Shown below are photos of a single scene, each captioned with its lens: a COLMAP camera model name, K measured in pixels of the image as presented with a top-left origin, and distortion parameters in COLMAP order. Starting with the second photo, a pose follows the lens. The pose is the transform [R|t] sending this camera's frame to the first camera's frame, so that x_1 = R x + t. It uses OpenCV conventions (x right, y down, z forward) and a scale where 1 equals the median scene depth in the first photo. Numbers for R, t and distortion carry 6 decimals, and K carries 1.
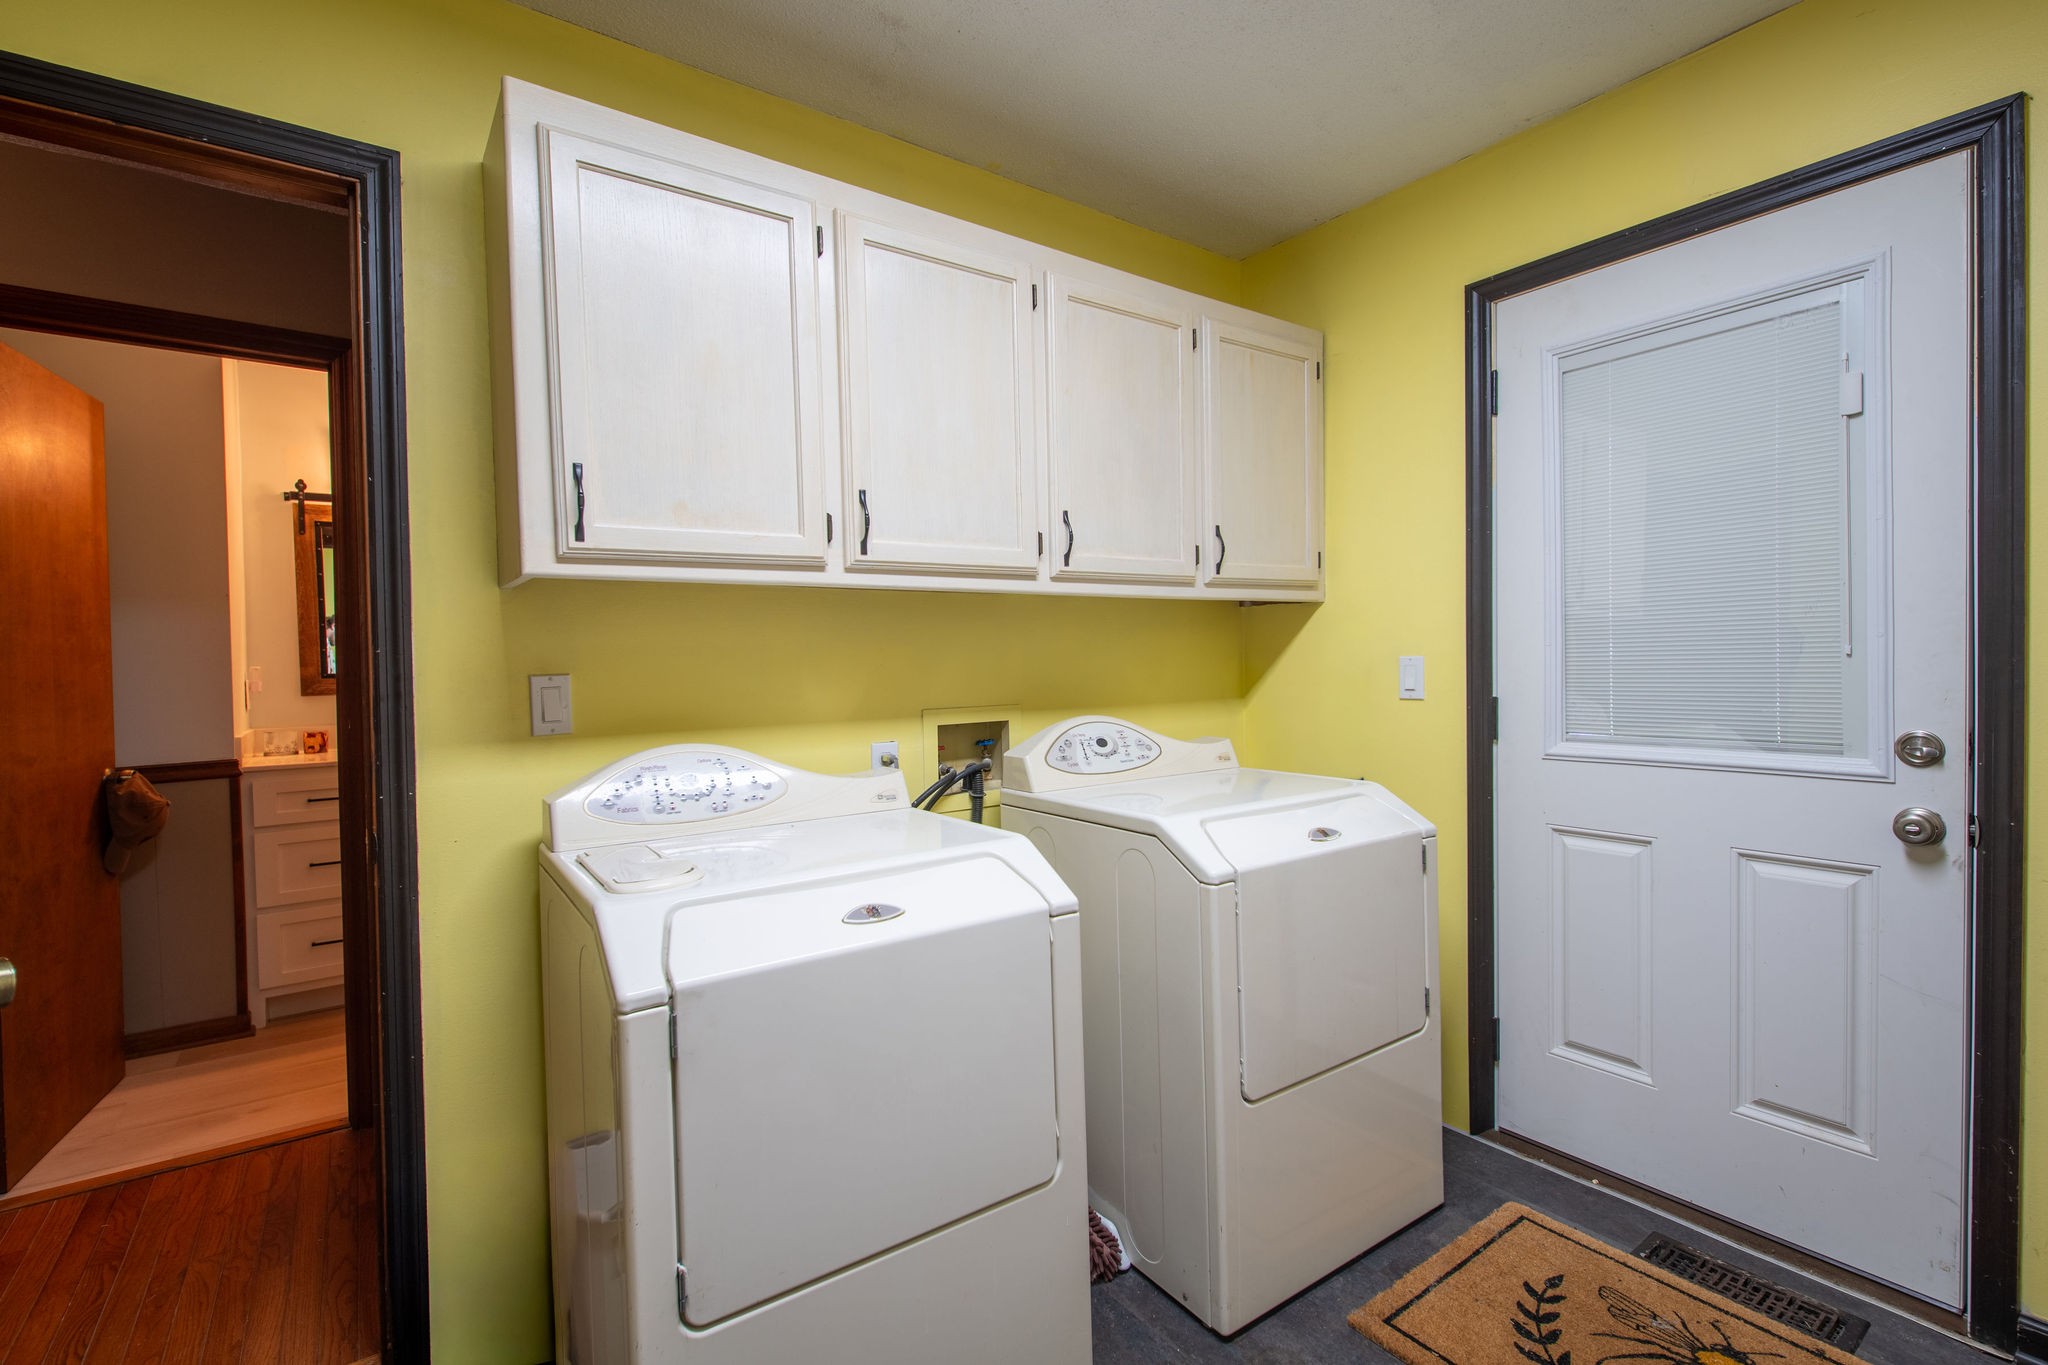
lens RADIAL K [[924.7, 0, 1026.5], [0, 924.7, 676.9], [0, 0, 1]] dist [0.002664, -0.005151]
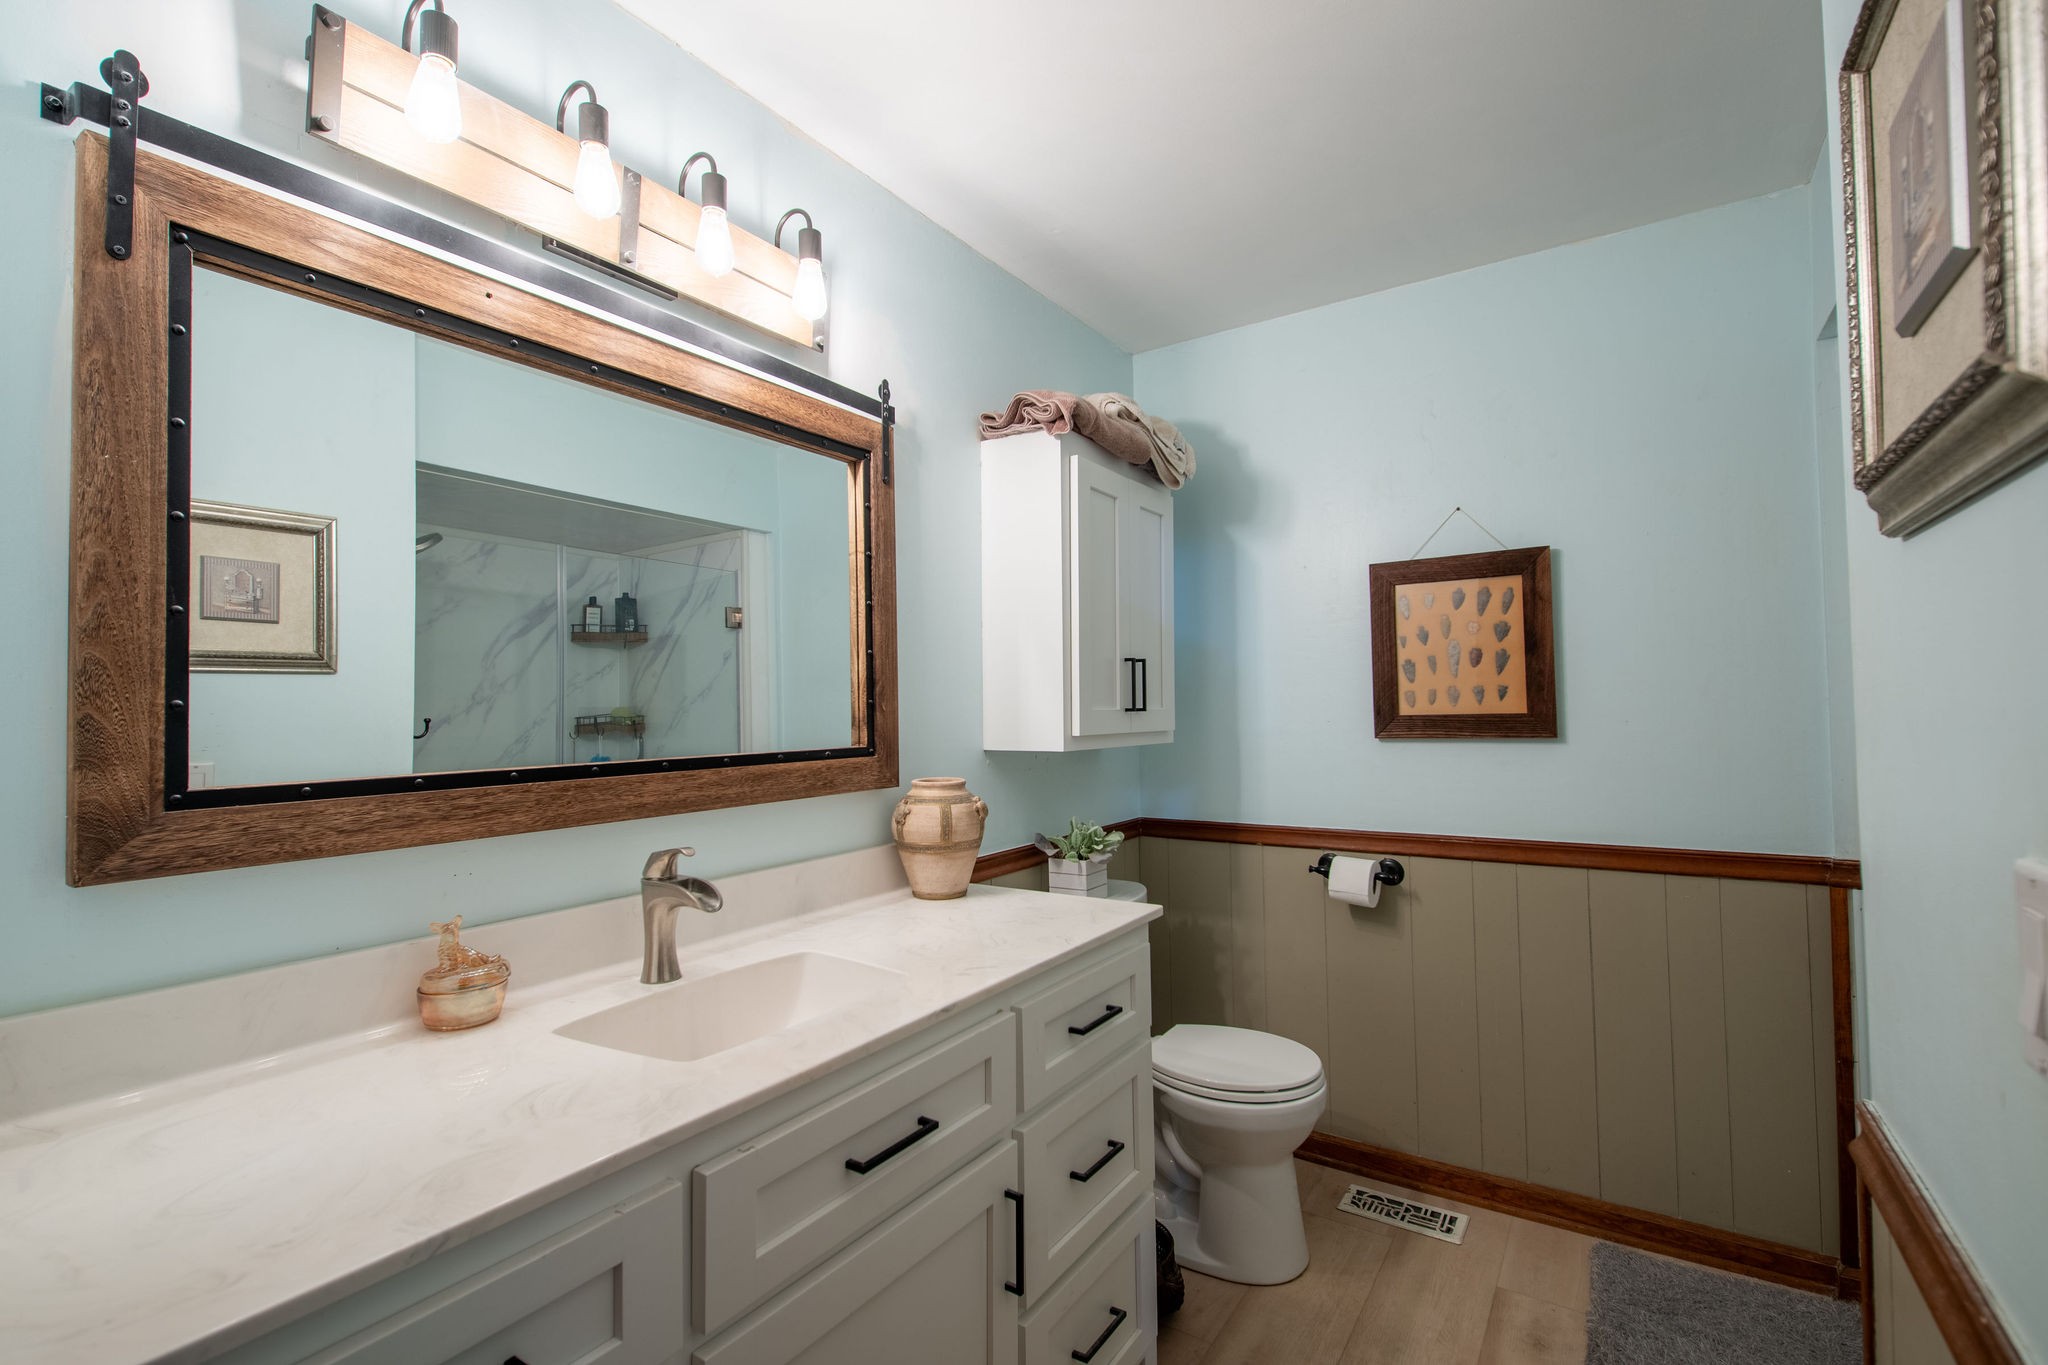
lens RADIAL K [[924.7, 0, 1019.9], [0, 924.7, 685.8], [0, 0, 1]] dist [0.002664, -0.005151]
pose [[0.934104, 0.019490, 0.356468, -0.635819], [-0.001713, 0.998742, -0.050118, -0.021454], [-0.356996, 0.046205, 0.932962, 0.671926]]
